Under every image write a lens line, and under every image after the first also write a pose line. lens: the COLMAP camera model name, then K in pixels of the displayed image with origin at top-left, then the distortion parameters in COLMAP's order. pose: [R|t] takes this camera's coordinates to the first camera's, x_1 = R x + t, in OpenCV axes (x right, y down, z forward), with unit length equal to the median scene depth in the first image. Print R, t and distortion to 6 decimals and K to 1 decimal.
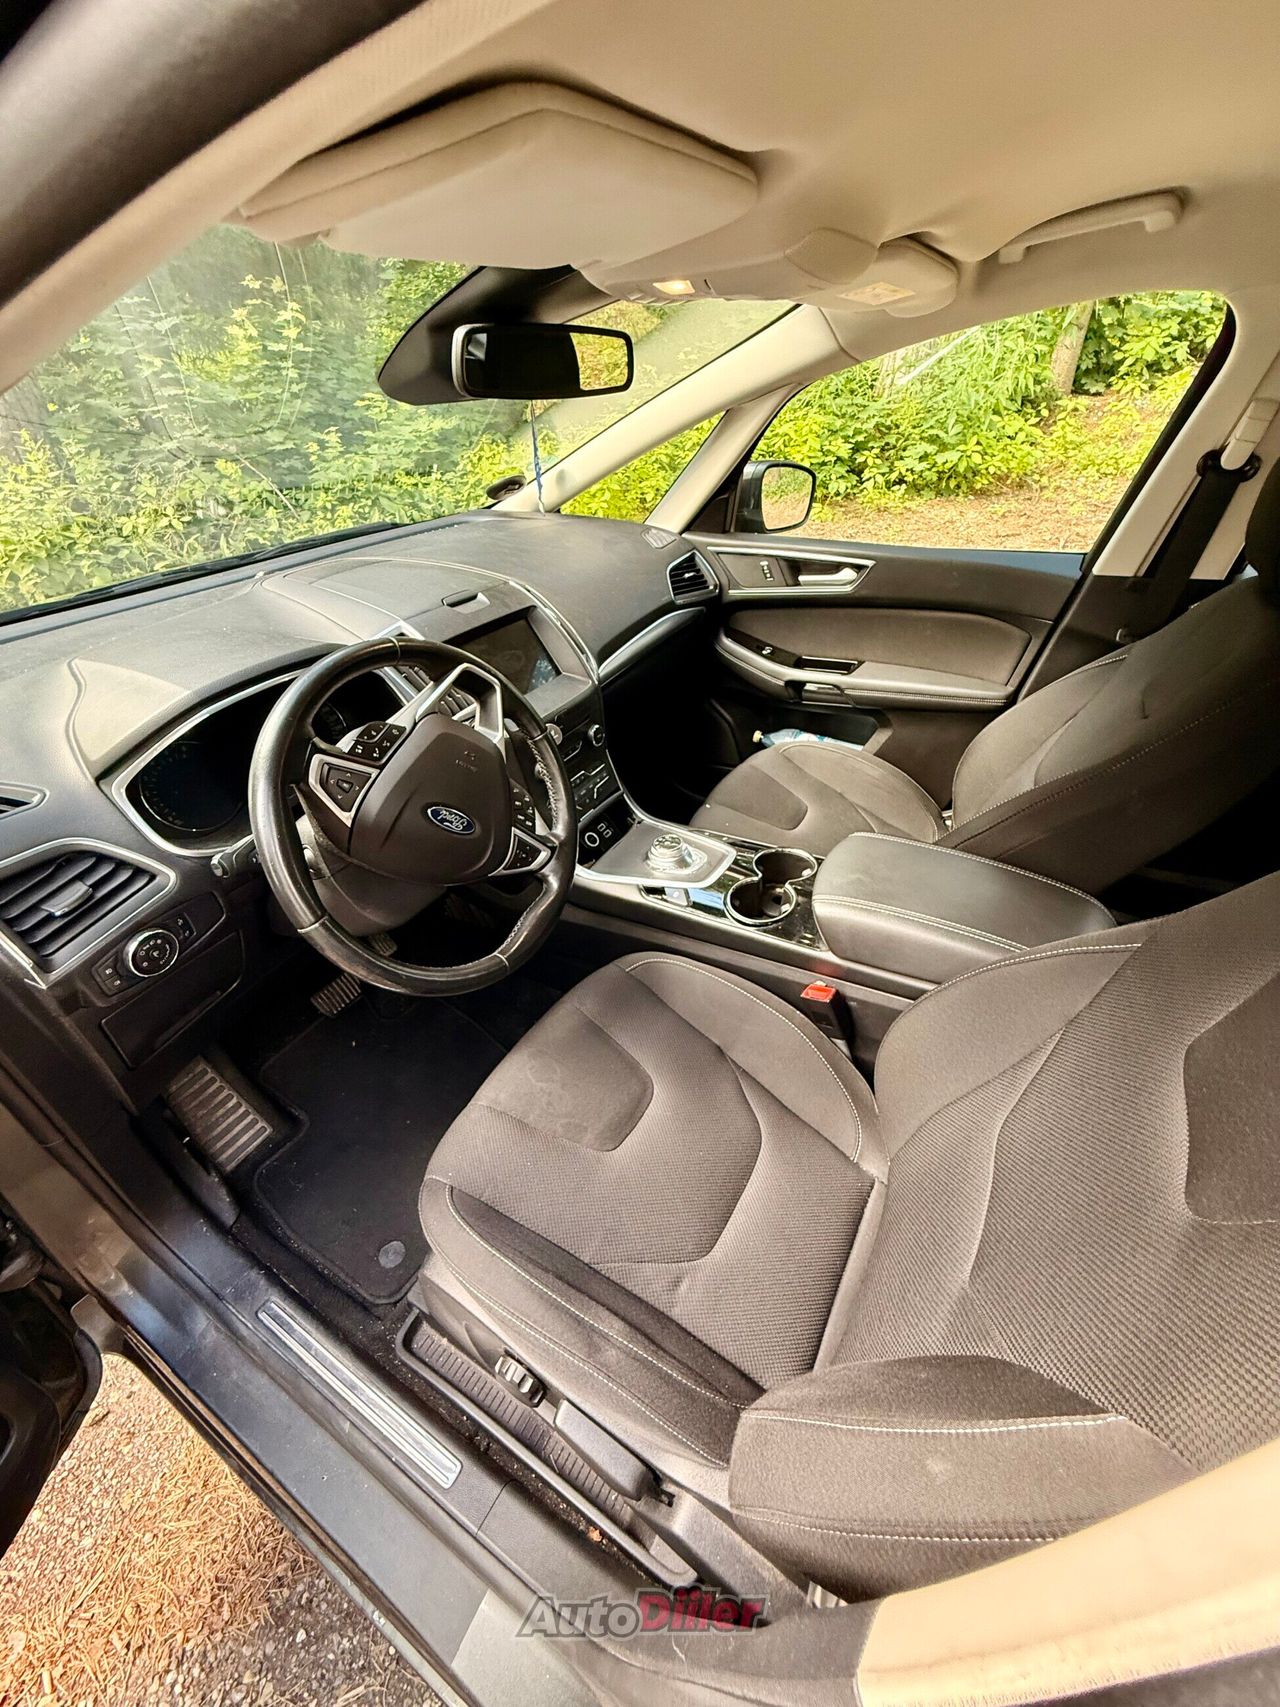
lens RADIAL K [[678.3, 0, 645.1], [0, 678.3, 843.8], [0, 0, 1]] dist [0.001220, 0.000069]
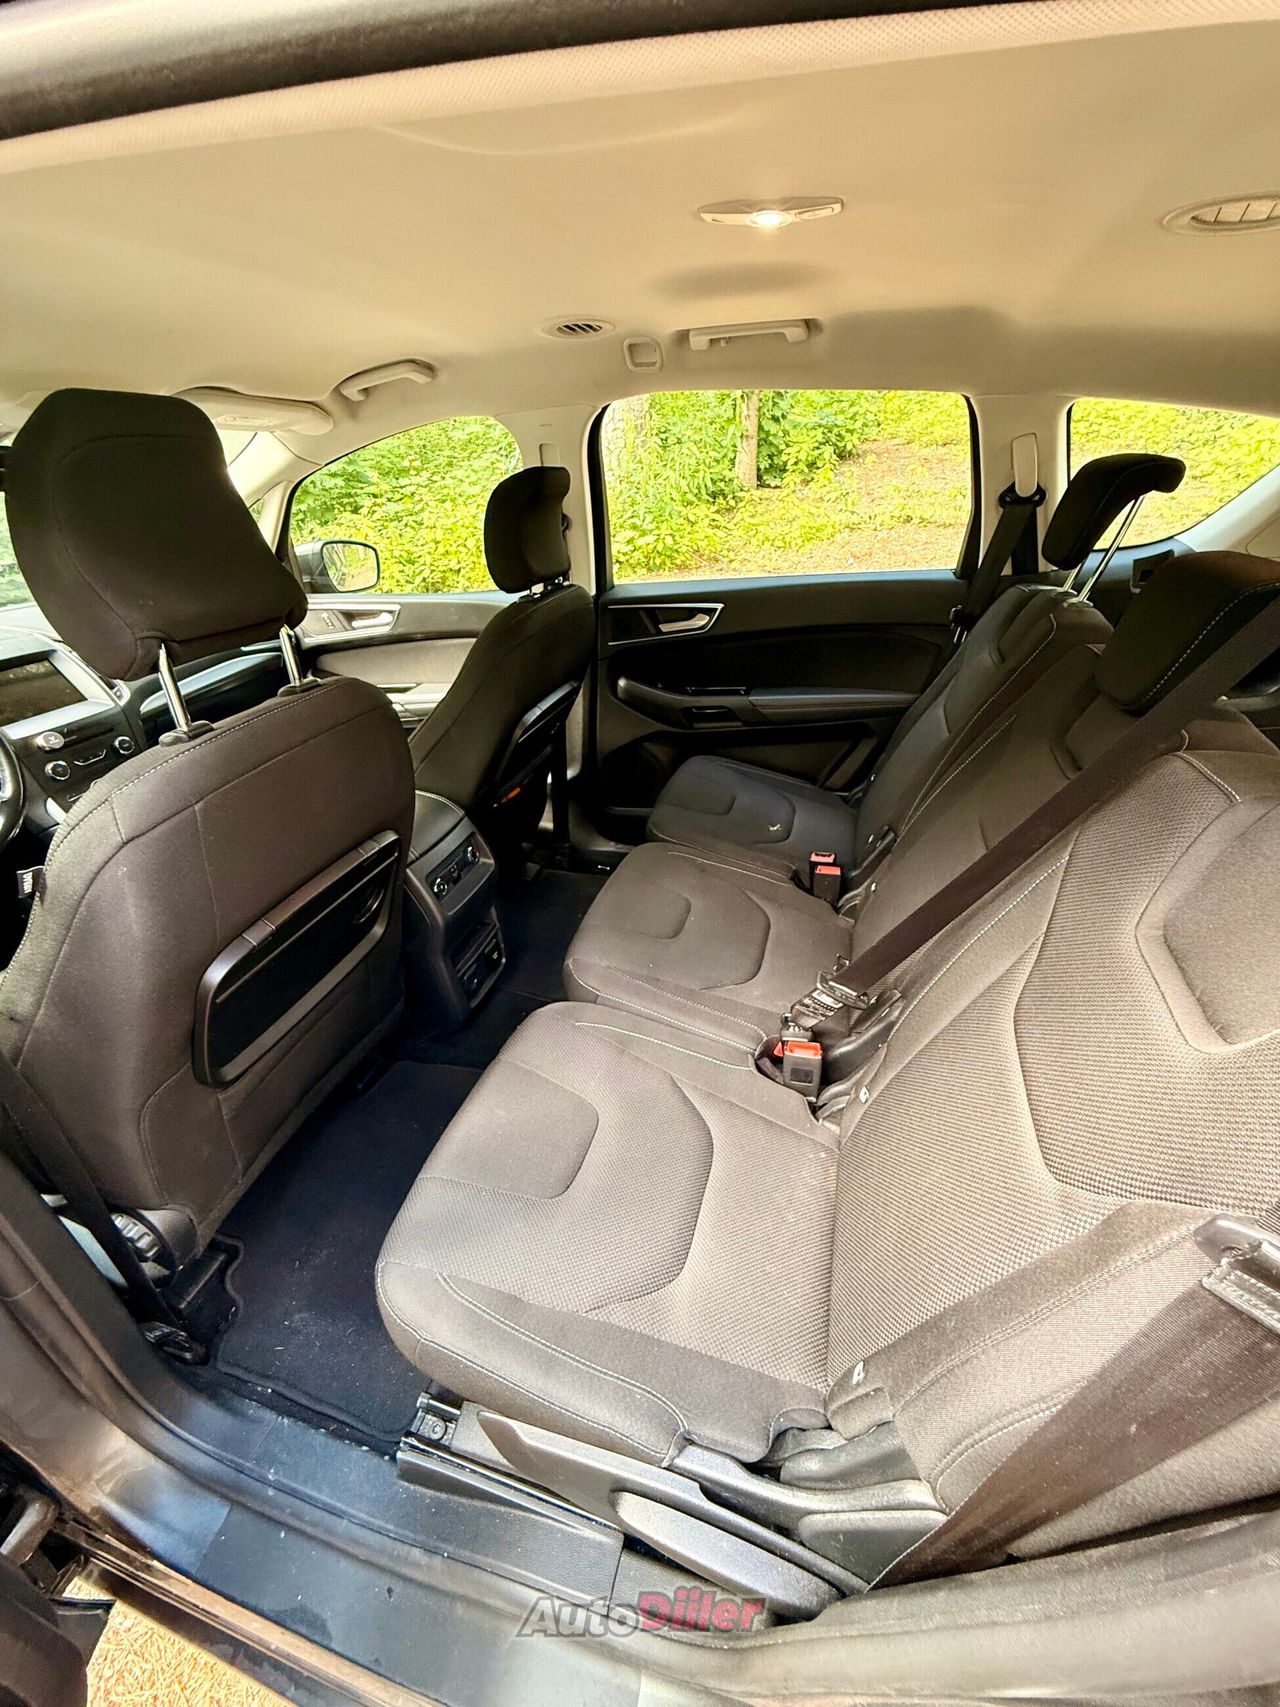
lens RADIAL K [[678.3, 0, 646.7], [0, 678.3, 848.3], [0, 0, 1]] dist [0.001220, 0.000069]
pose [[0.969856, -0.138454, 0.200523, 0.133891], [0.159618, 0.982744, -0.093466, 0.068300], [-0.184122, 0.122656, 0.975220, -0.087077]]
